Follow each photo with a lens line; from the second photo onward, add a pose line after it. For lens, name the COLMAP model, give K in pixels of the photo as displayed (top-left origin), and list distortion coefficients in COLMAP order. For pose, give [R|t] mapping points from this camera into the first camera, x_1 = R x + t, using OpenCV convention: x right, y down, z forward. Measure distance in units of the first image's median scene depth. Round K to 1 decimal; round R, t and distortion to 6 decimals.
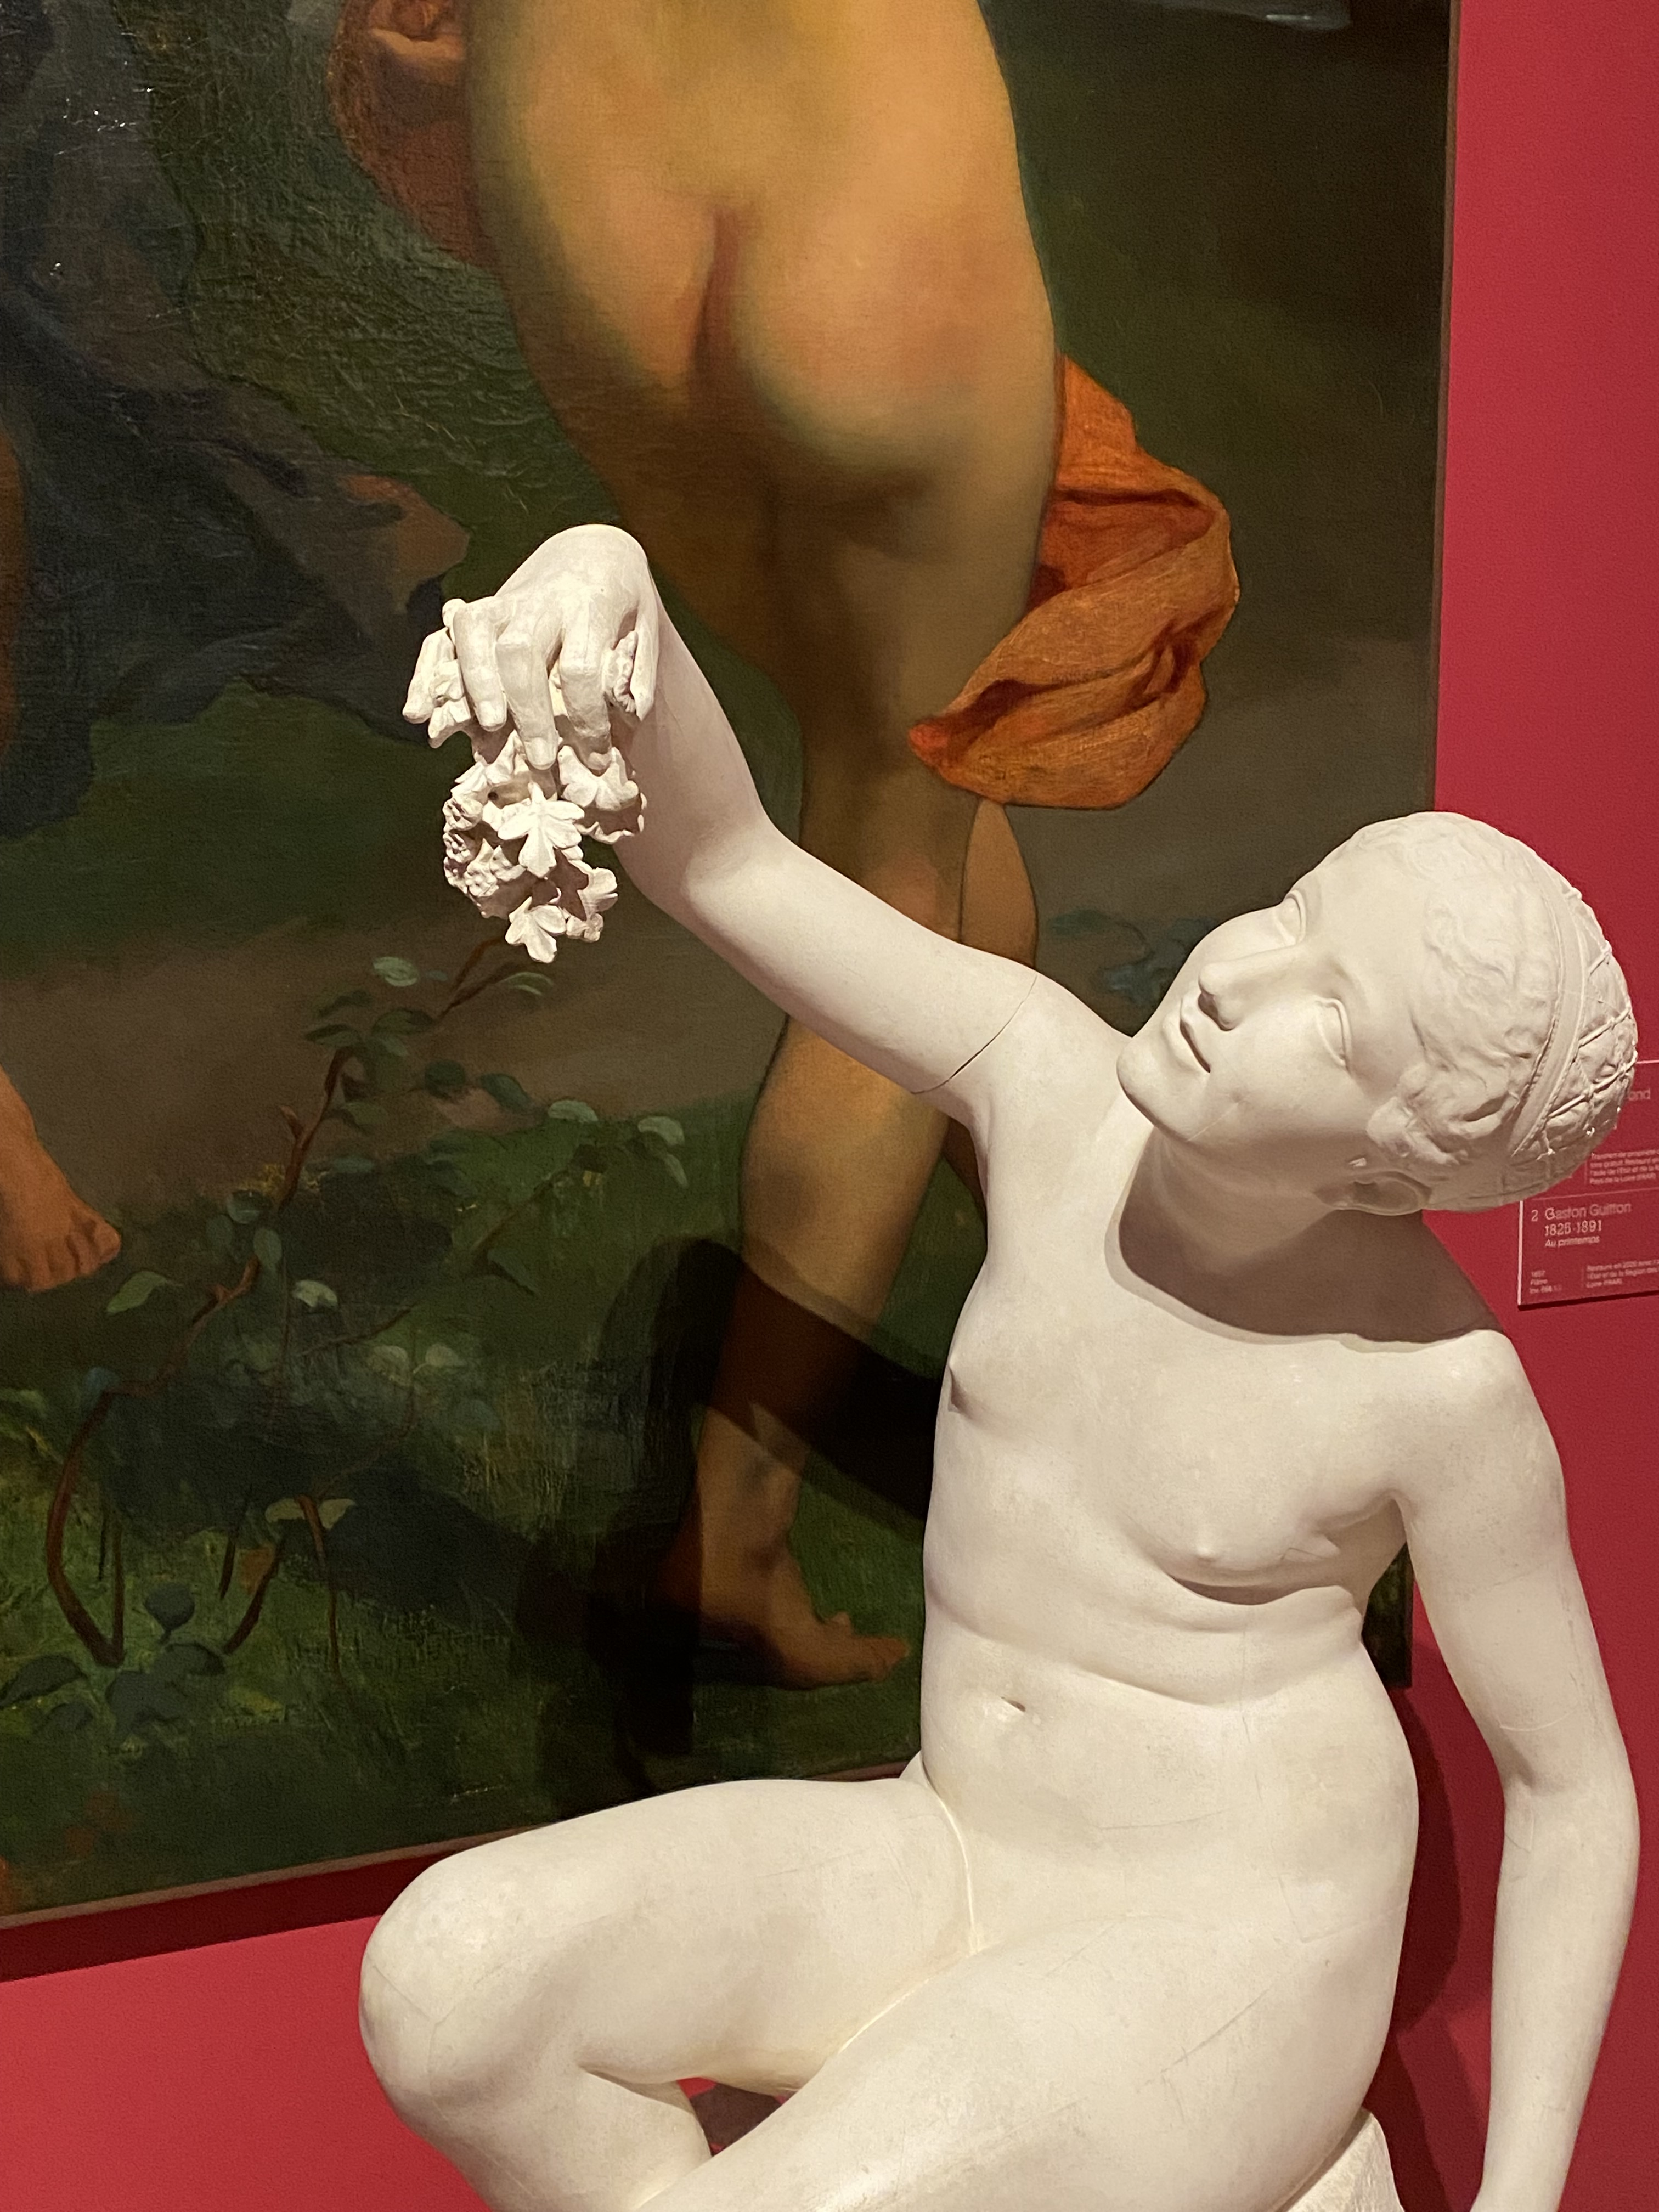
lens RADIAL K [[2419.0, 0, 827.4], [0, 2419.0, 1110.6], [0, 0, 1]] dist [-0.009977, 0.000000]
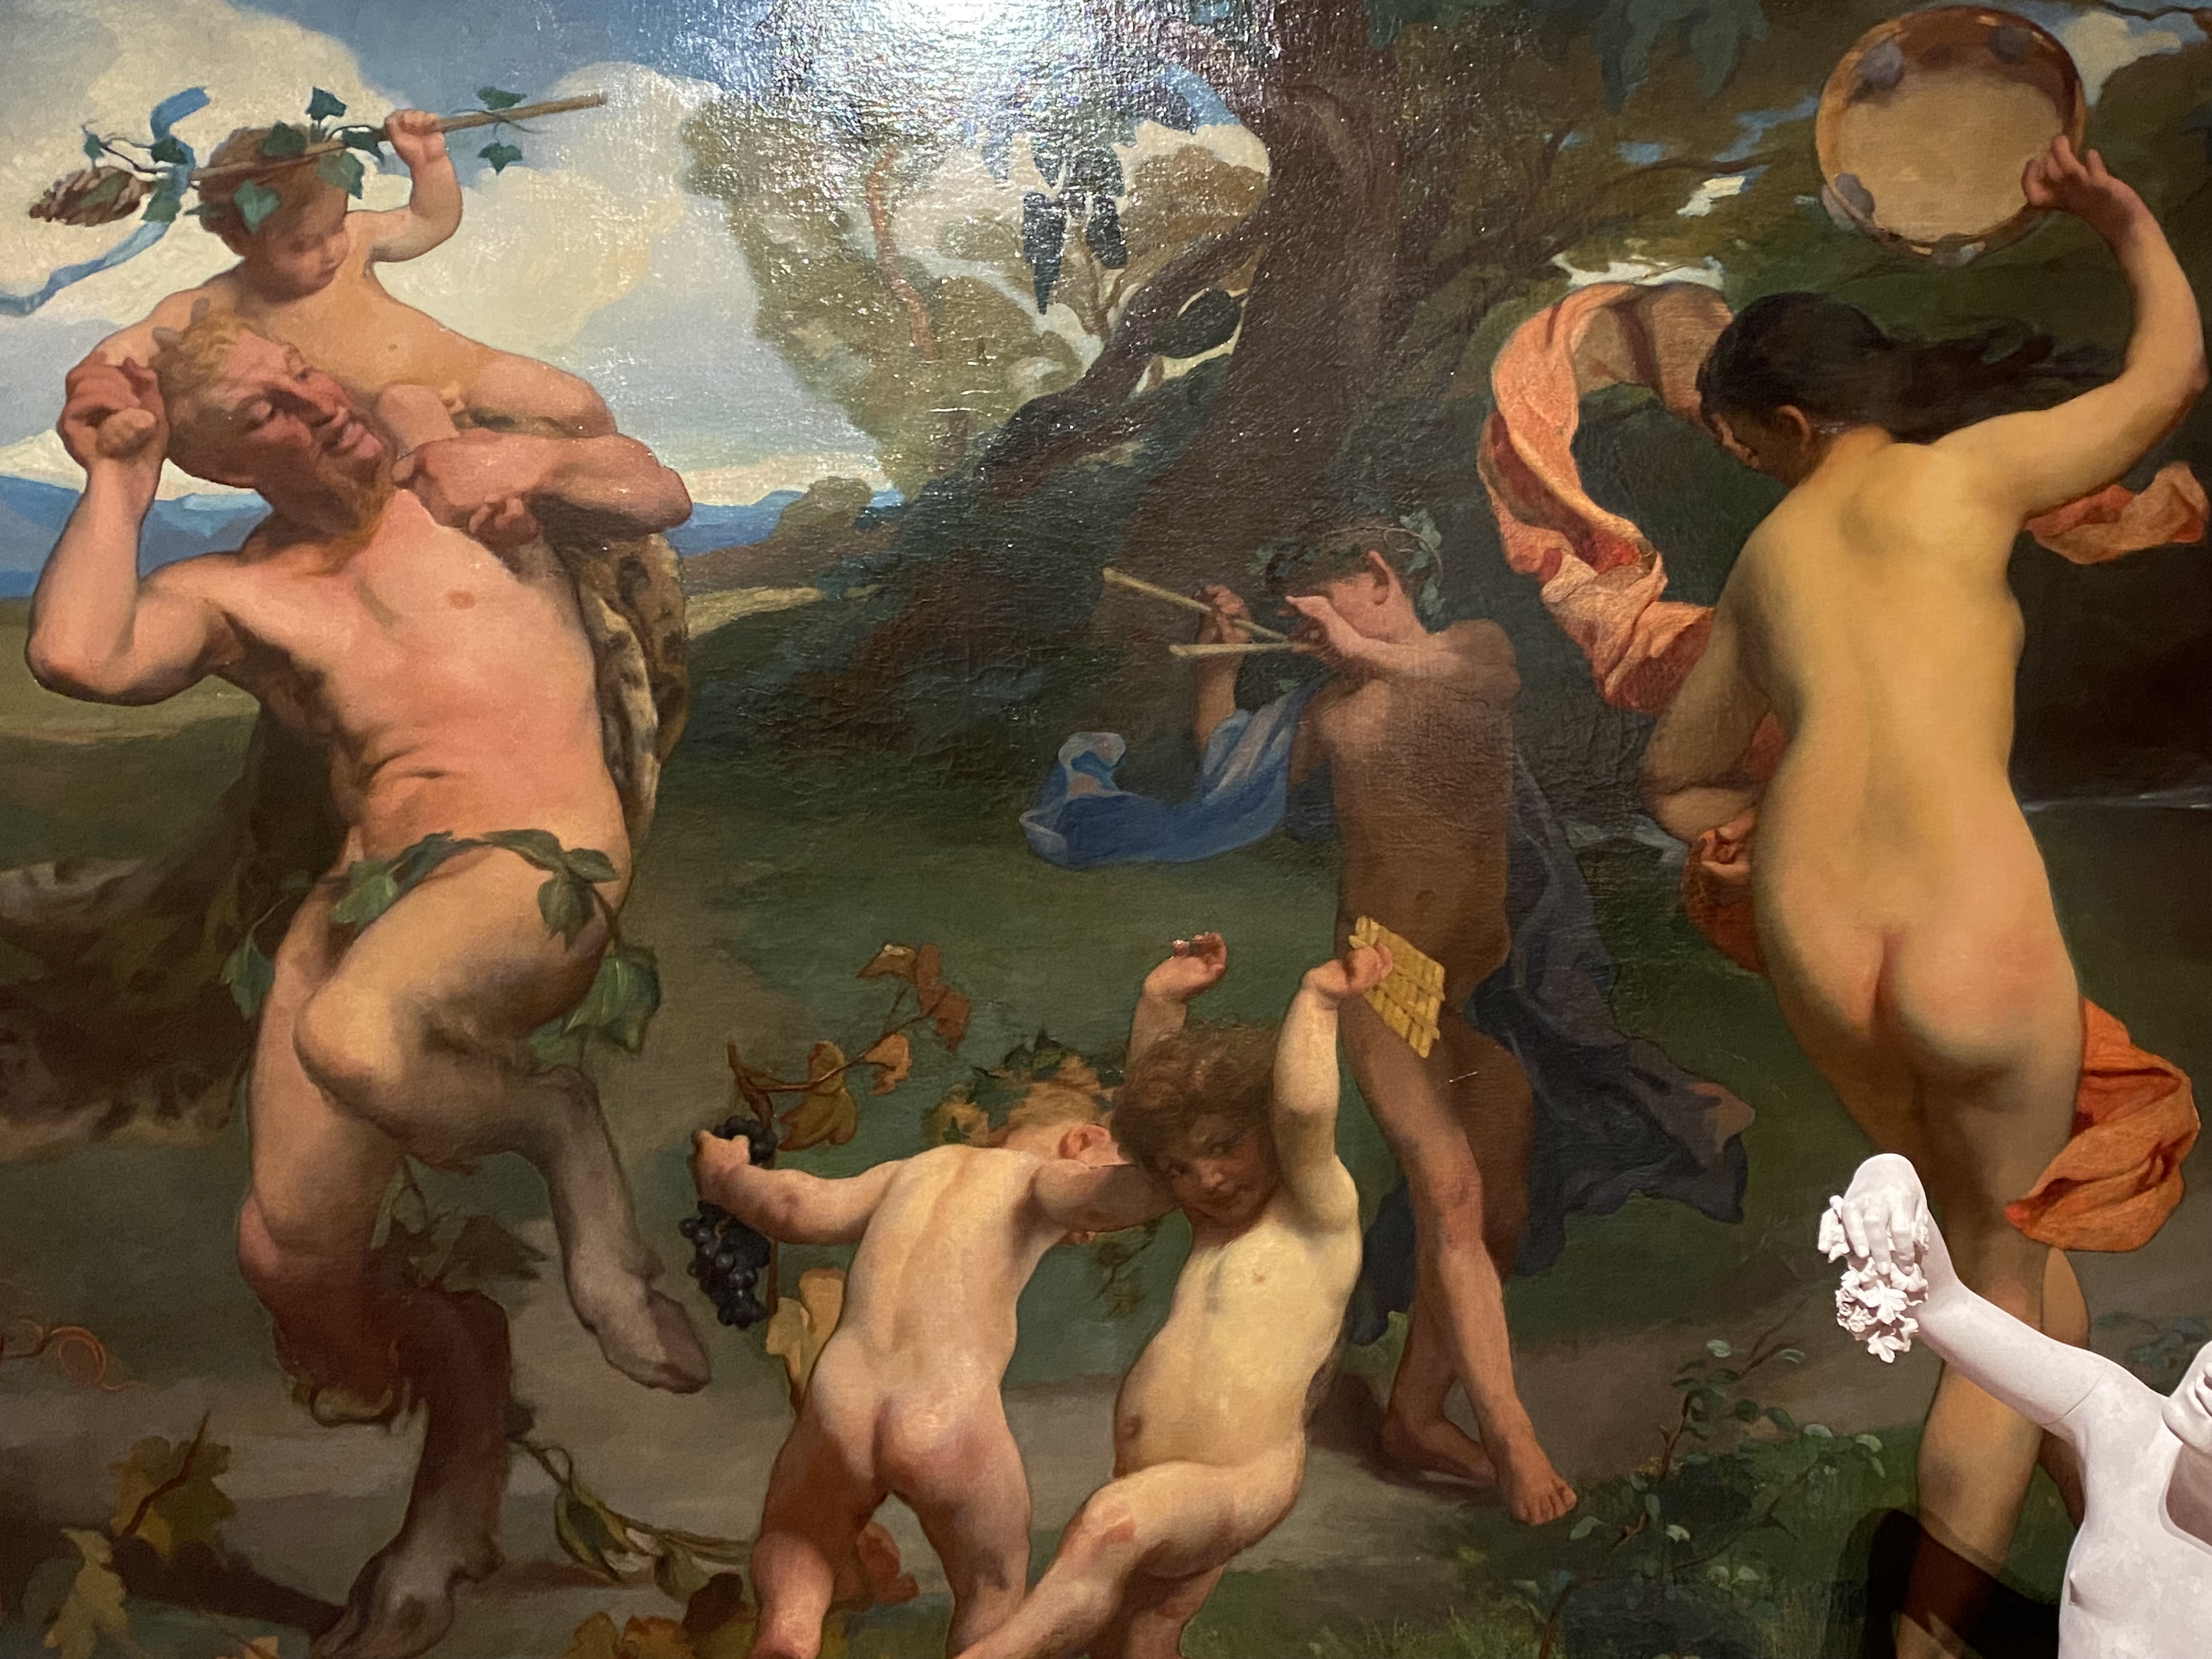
lens RADIAL K [[2419.0, 0, 1106.2], [0, 2419.0, 814.9], [0, 0, 1]] dist [-0.009977, 0.000000]
pose [[0.968308, -0.042095, -0.246186, -0.161444], [-0.019407, 0.970033, -0.242195, 0.001938], [0.249004, 0.239297, 0.938474, -0.911957]]
